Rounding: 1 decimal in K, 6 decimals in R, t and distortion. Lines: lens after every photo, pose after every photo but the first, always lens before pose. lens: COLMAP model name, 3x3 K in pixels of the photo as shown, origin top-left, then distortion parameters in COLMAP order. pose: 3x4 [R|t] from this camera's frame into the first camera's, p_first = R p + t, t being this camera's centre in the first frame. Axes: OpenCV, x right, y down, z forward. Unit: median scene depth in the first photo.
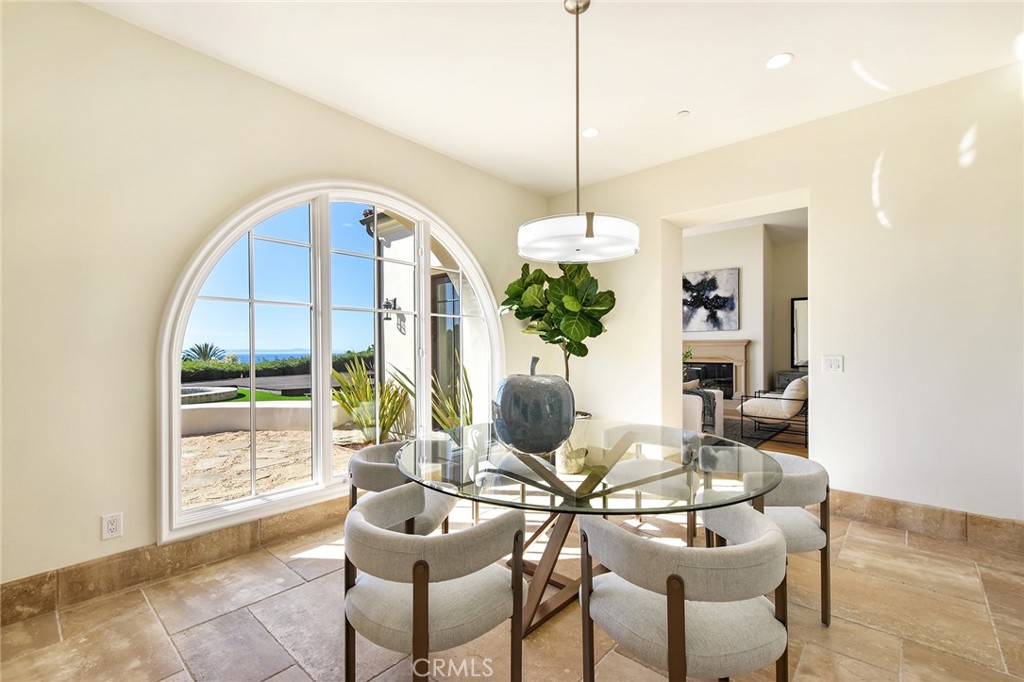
lens RADIAL K [[449.9, 0, 514.2], [0, 449.9, 349.5], [0, 0, 1]] dist [0.008593, -0.001294]
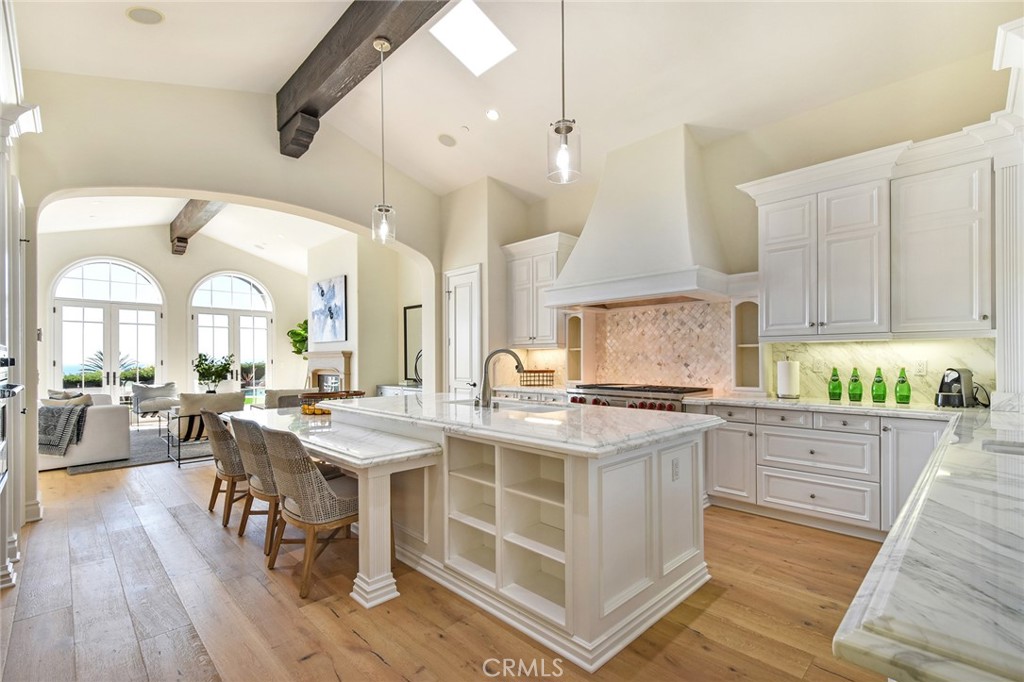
lens RADIAL K [[449.9, 0, 507.4], [0, 449.9, 358.3], [0, 0, 1]] dist [0.008593, -0.001294]
pose [[0.997948, 0.000653, -0.064034, 0.870204], [-0.000856, 0.999995, -0.003139, -0.002553], [0.064031, 0.003188, 0.997943, 0.073658]]
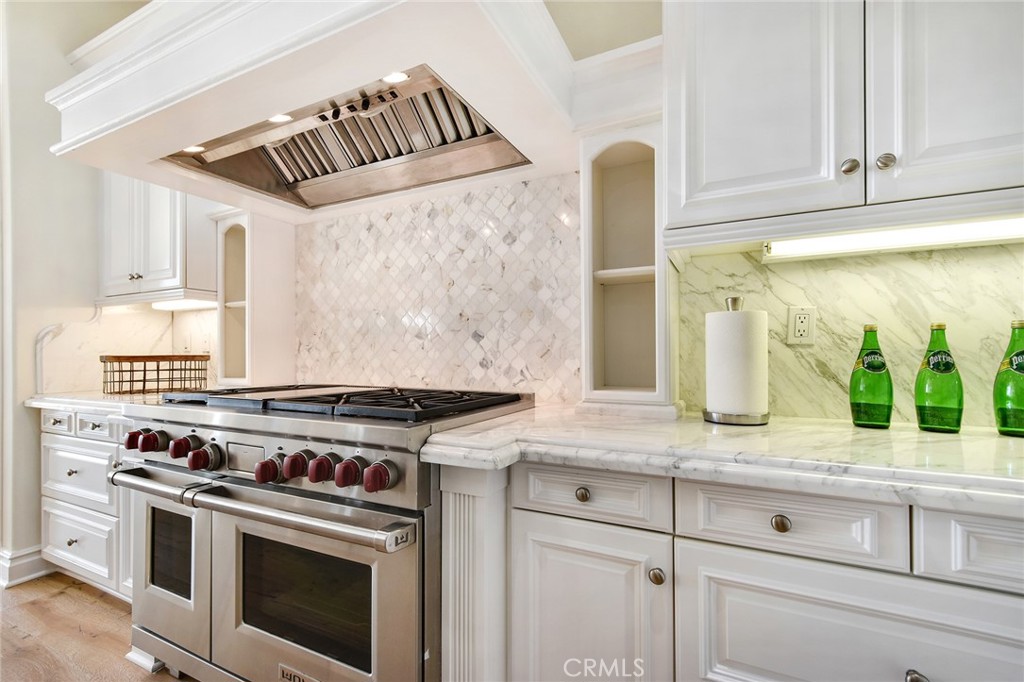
lens RADIAL K [[449.9, 0, 504.2], [0, 449.9, 348.9], [0, 0, 1]] dist [0.008593, -0.001294]
pose [[0.965651, -0.000547, 0.259844, 0.997660], [0.003347, 0.999941, -0.010333, 0.011238], [-0.259823, 0.010847, 0.965595, 0.392242]]
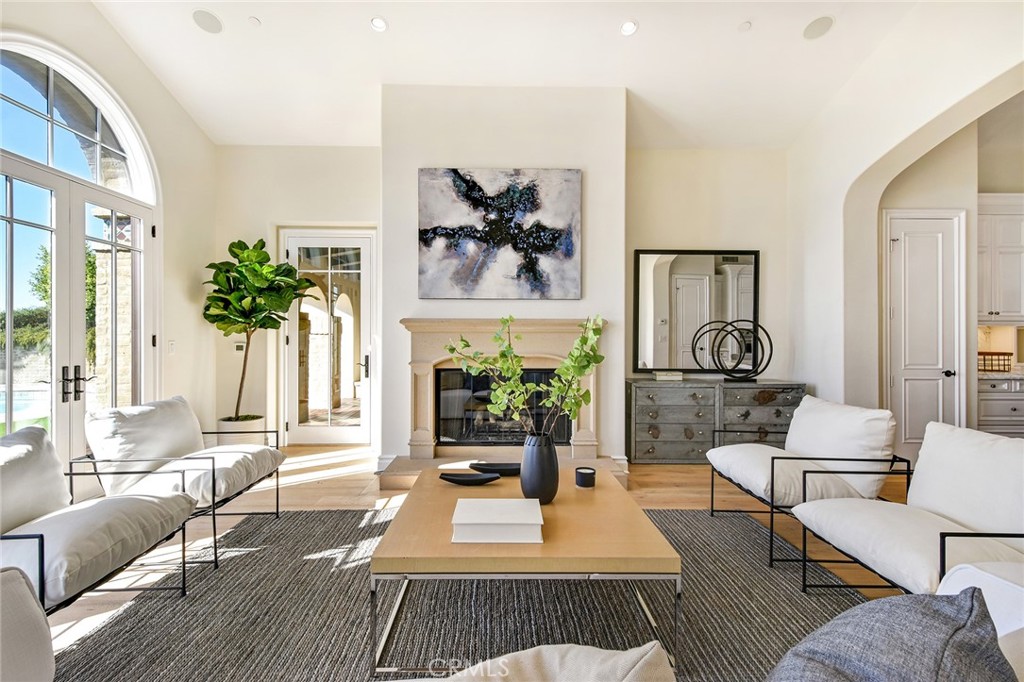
lens RADIAL K [[449.9, 0, 508.9], [0, 449.9, 339.2], [0, 0, 1]] dist [0.008593, -0.001294]
pose [[0.745383, 0.006361, 0.666606, 0.117739], [-0.005572, 0.999979, -0.003312, 0.001174], [-0.666613, -0.001246, 0.745403, 0.672406]]
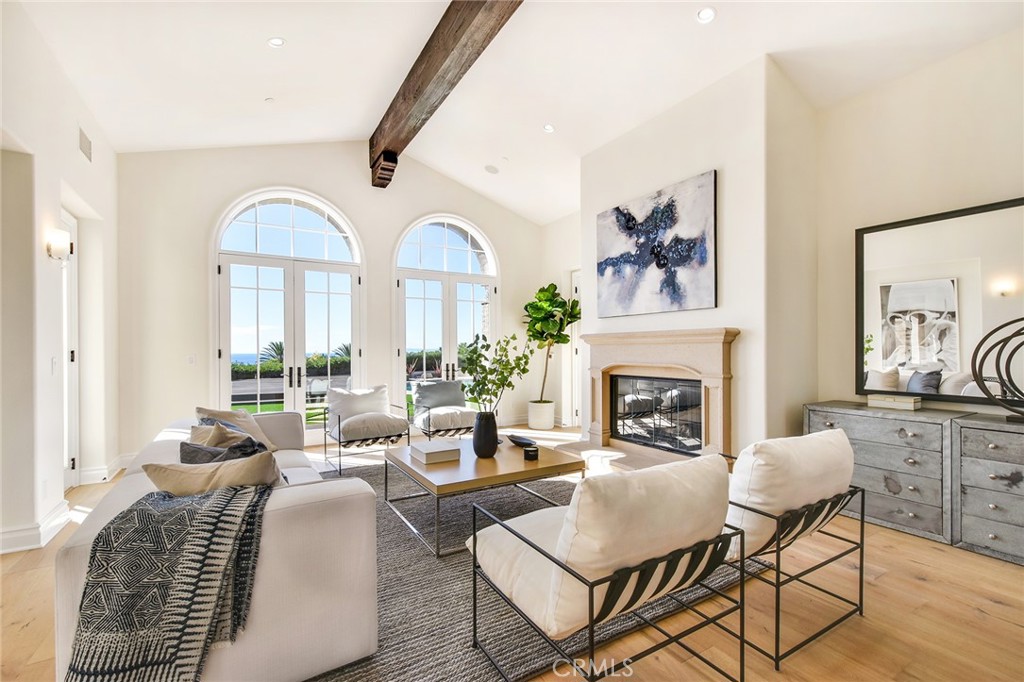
lens RADIAL K [[449.9, 0, 516.0], [0, 449.9, 350.2], [0, 0, 1]] dist [0.008593, -0.001294]
pose [[0.954174, 0.002911, -0.299239, 0.429127], [-0.002196, 0.999994, 0.002724, -0.001174], [0.299245, -0.001942, 0.954174, 0.492676]]
